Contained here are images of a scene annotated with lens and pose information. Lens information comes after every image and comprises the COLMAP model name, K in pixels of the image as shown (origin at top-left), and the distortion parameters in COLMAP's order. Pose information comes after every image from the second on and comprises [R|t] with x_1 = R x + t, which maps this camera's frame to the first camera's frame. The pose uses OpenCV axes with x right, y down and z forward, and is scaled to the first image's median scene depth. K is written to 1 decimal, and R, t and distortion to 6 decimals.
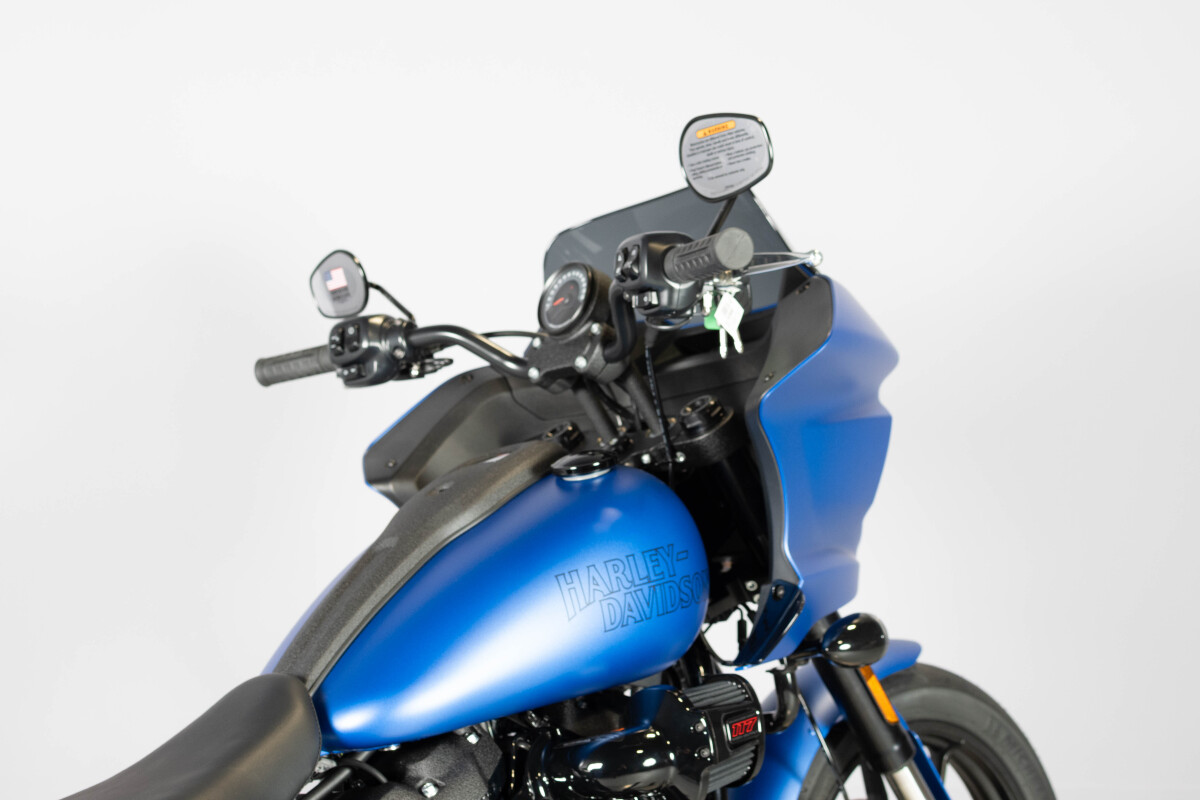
lens RADIAL K [[2003.9, 0, 569.8], [0, 2003.9, 369.6], [0, 0, 1]] dist [0.013705, 0.017903]
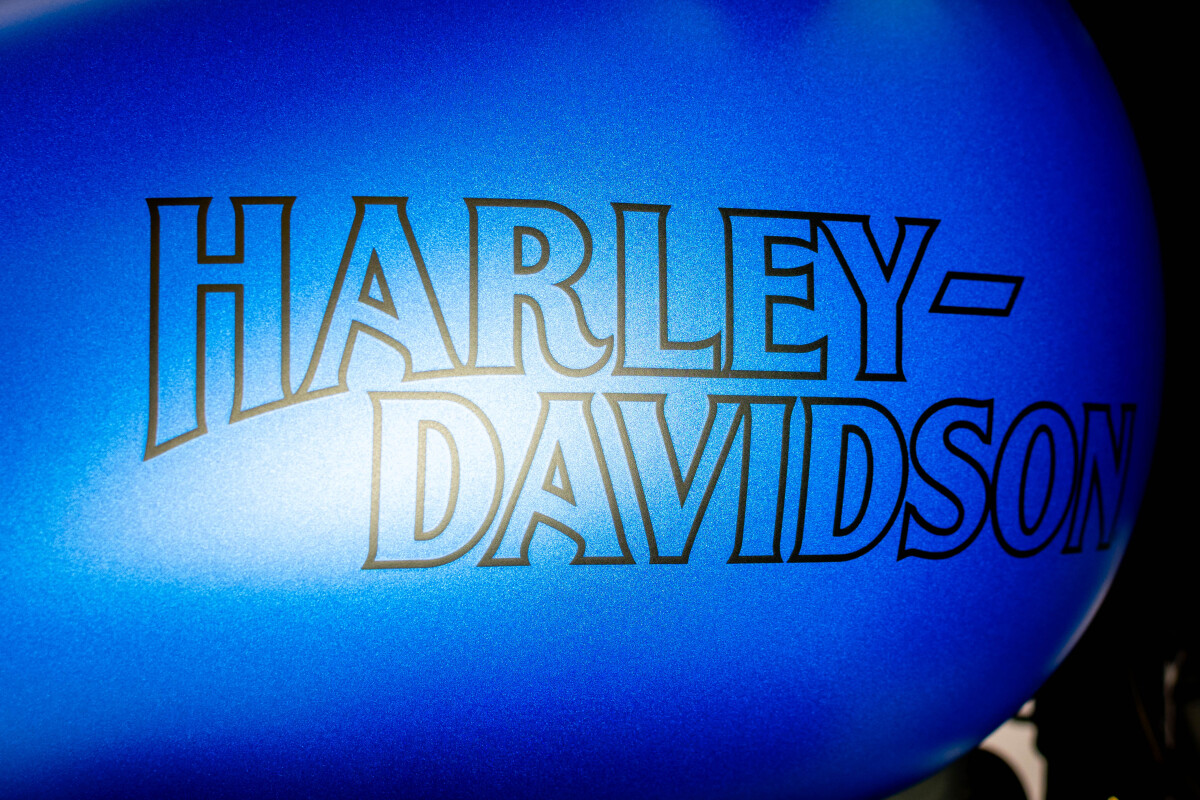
lens RADIAL K [[2012.8, 0, 538.0], [0, 2012.8, 398.0], [0, 0, 1]] dist [0.001419, 0.007022]
pose [[0.908661, 0.224243, -0.352207, 0.088895], [-0.193343, 0.973631, 0.121085, 0.087651], [0.370072, -0.041928, 0.928057, 0.807623]]
